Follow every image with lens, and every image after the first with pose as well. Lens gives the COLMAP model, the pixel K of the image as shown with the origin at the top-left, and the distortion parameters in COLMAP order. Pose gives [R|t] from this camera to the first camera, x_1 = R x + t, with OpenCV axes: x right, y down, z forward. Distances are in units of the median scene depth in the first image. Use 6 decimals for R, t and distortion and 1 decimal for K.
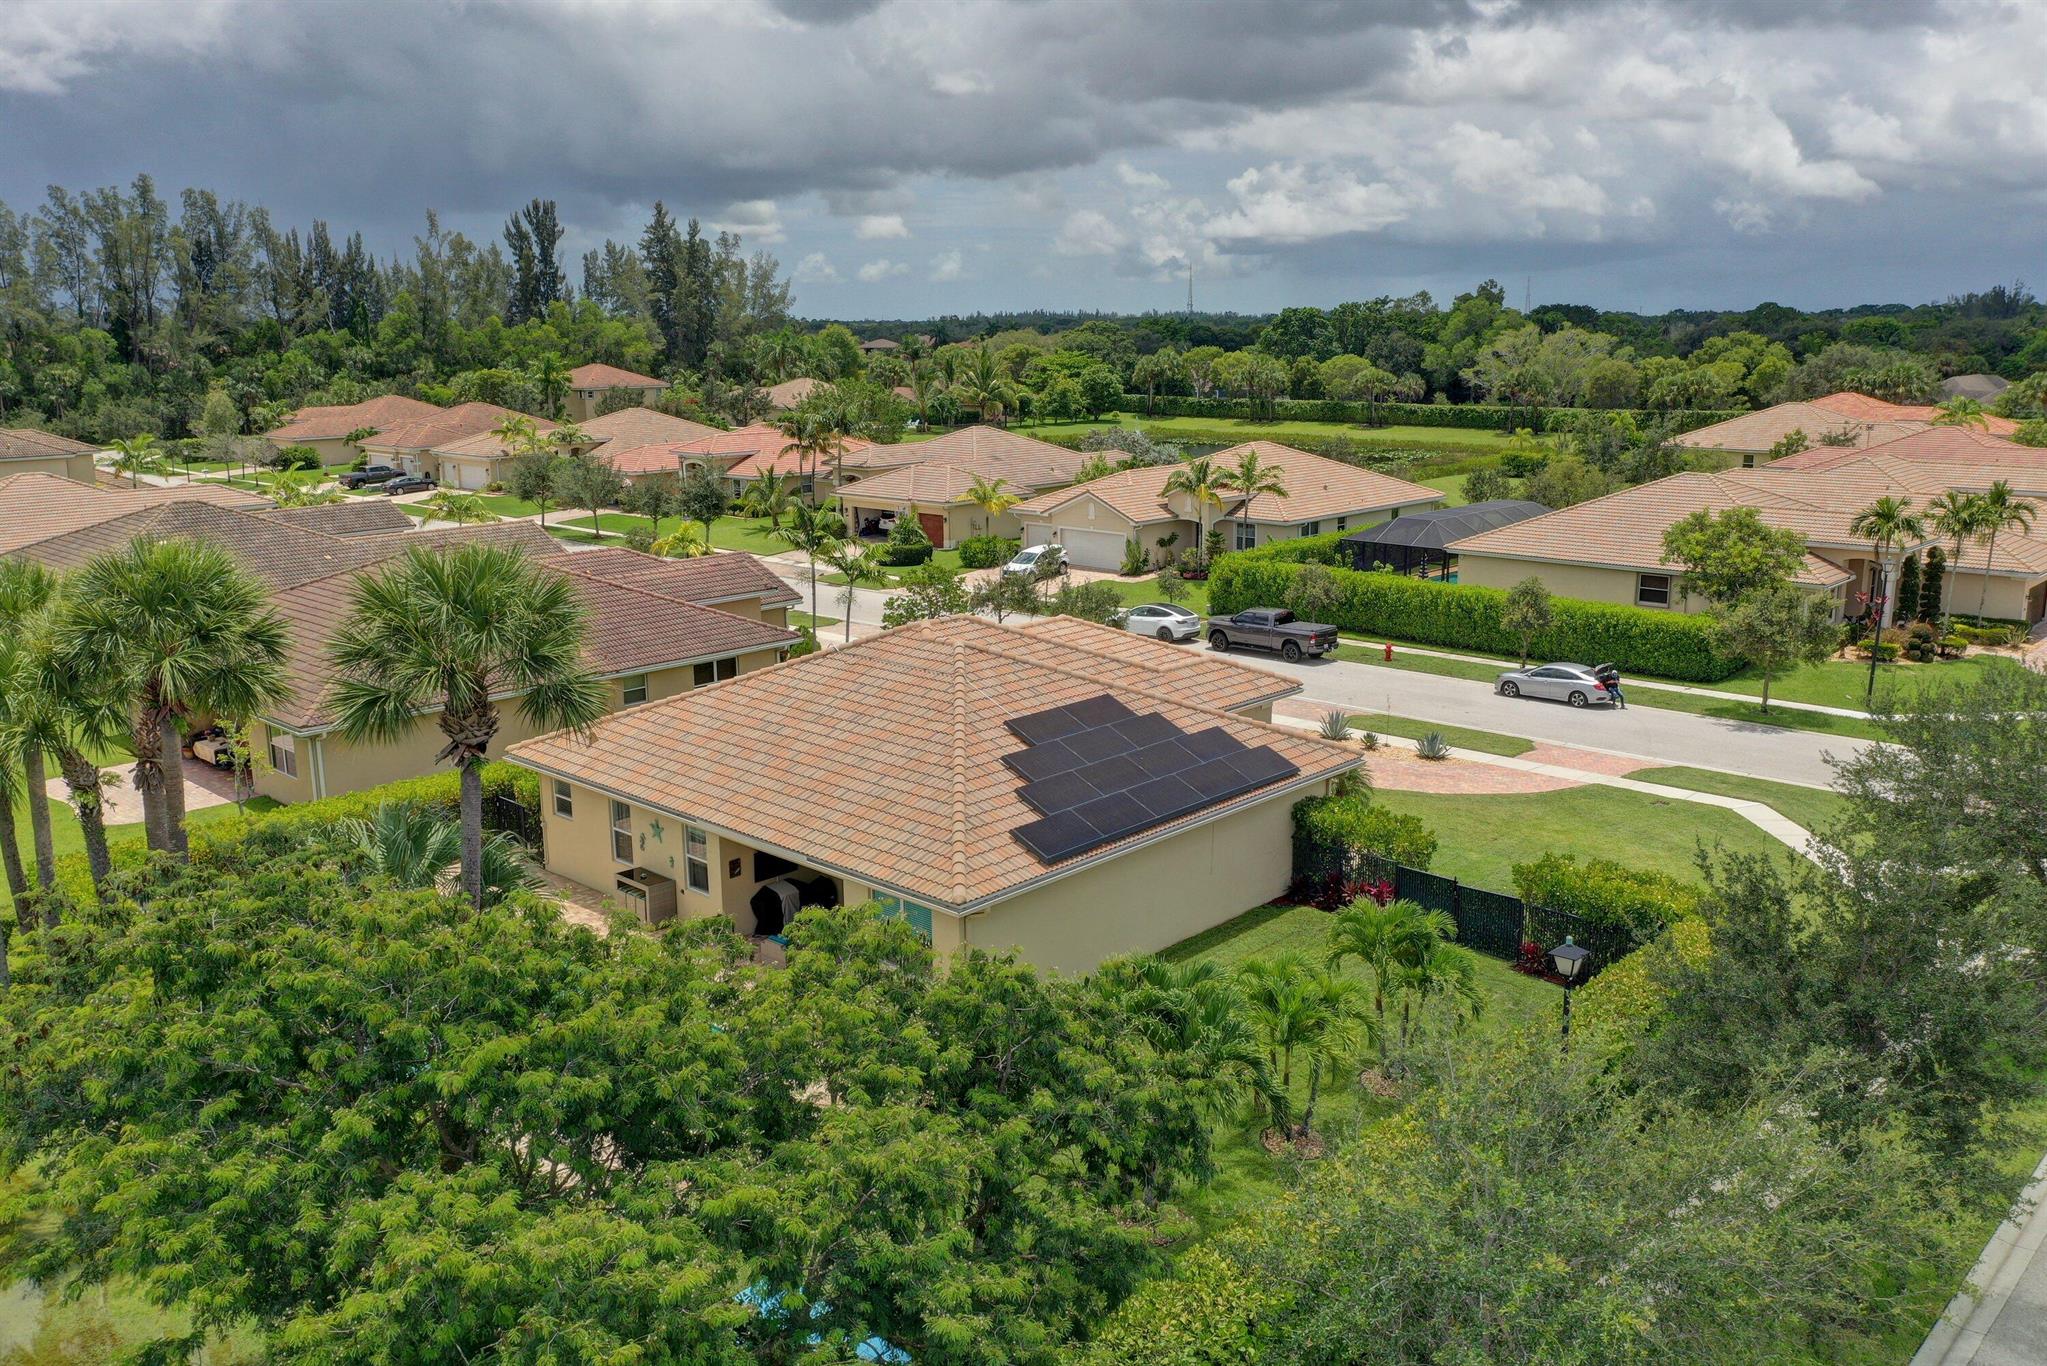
lens RADIAL K [[1639.1, 0, 1022.4], [0, 1639.1, 681.8], [0, 0, 1]] dist [0.014898, -0.000892]
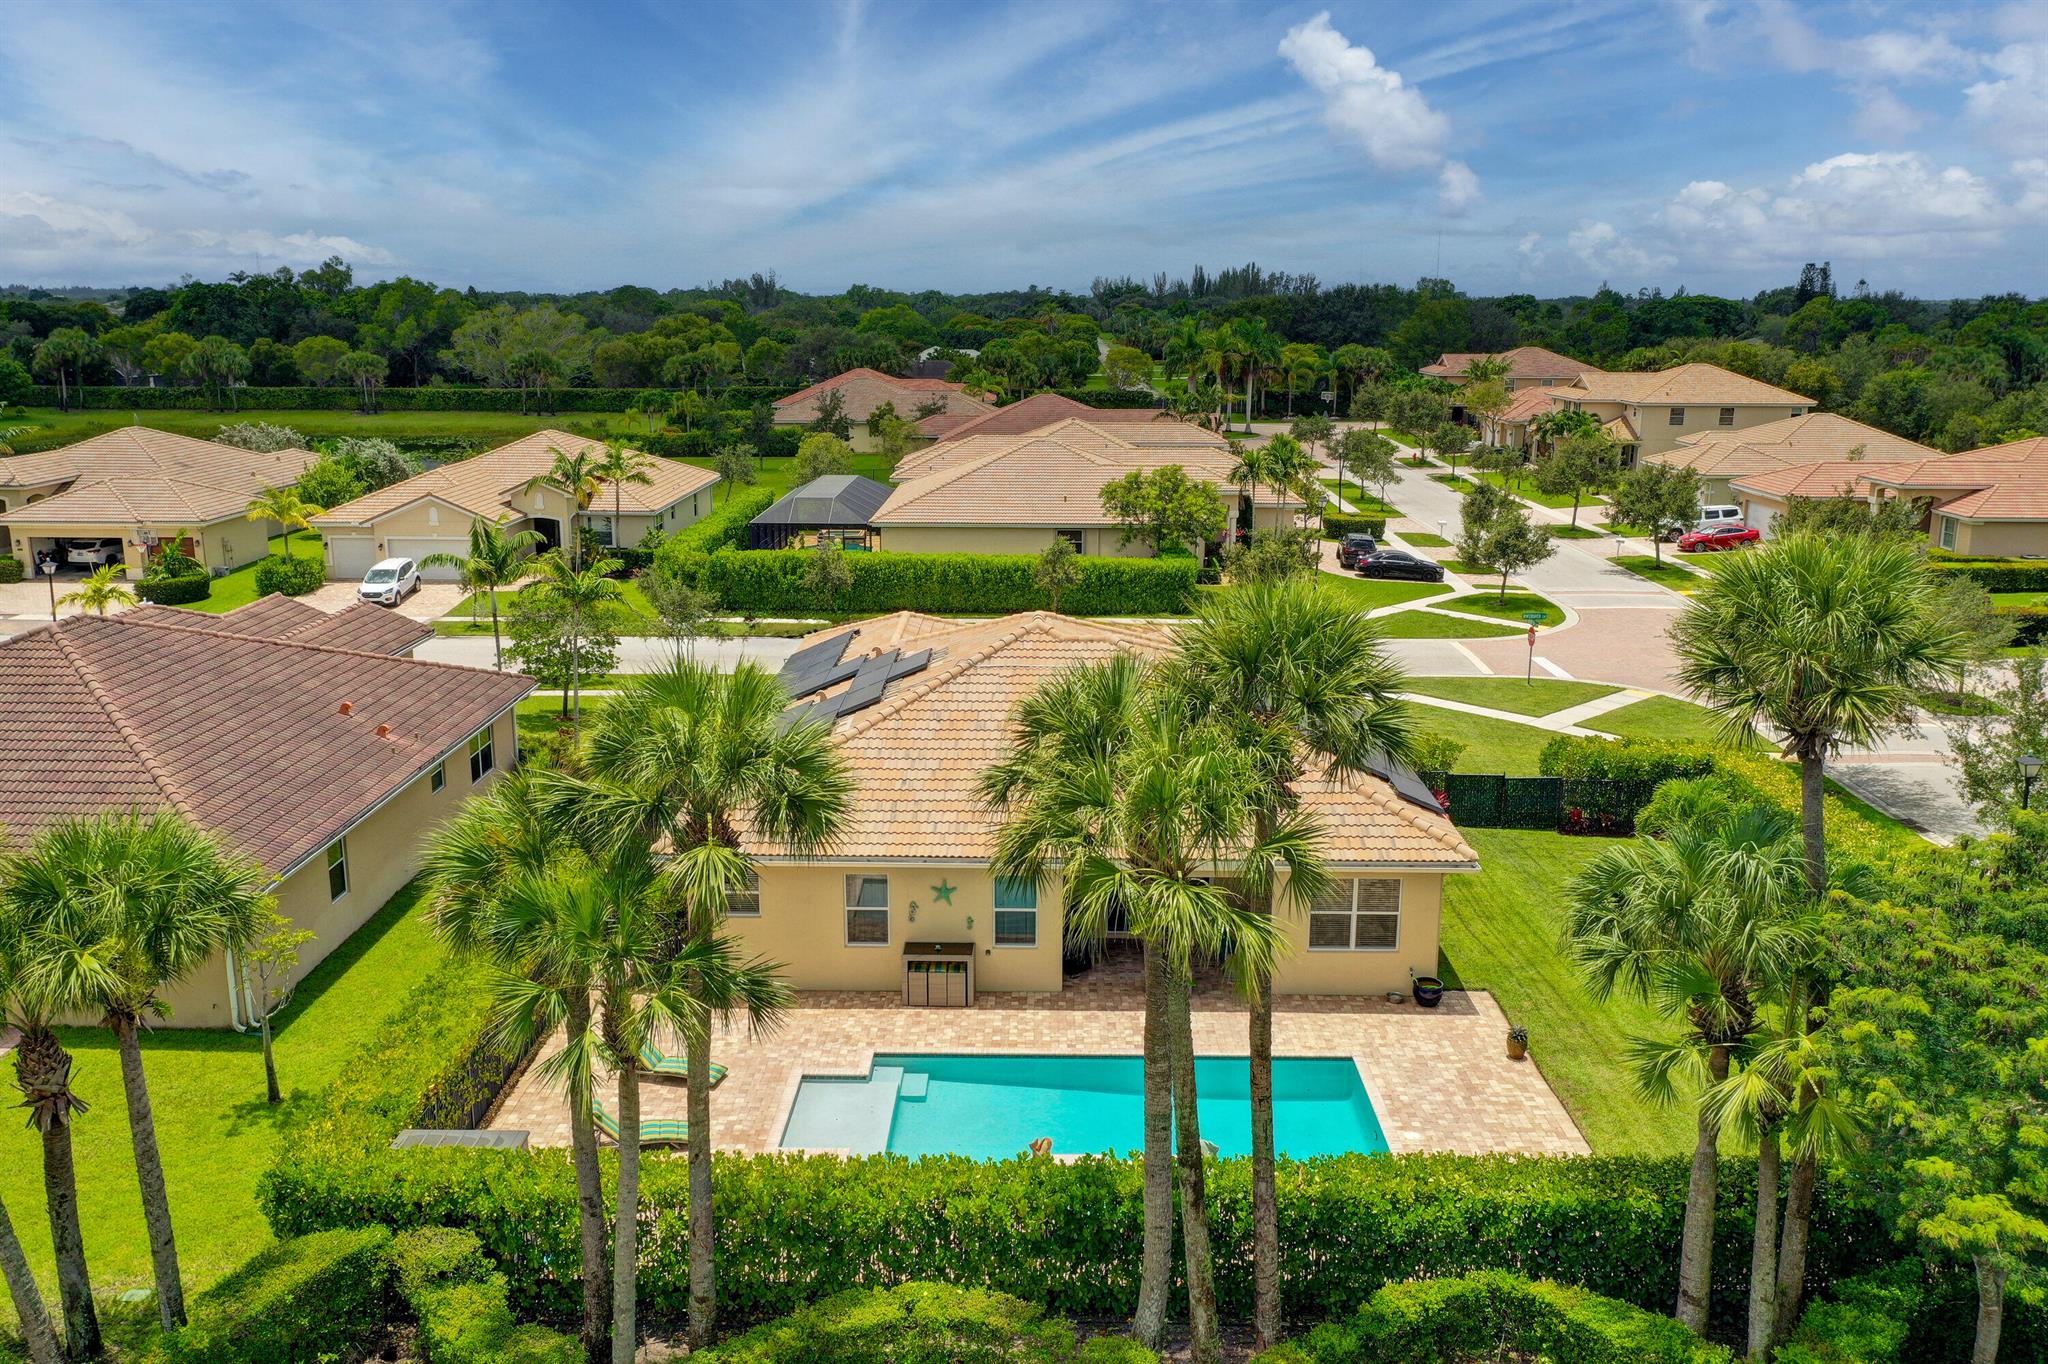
lens RADIAL K [[1615.9, 0, 1022.6], [0, 1615.9, 682.1], [0, 0, 1]] dist [0.004374, 0.005997]
pose [[0.747948, -0.144675, 0.647798, -0.115176], [0.134902, 0.988721, 0.065056, -0.011143], [-0.649903, 0.038731, 0.759029, 0.049517]]
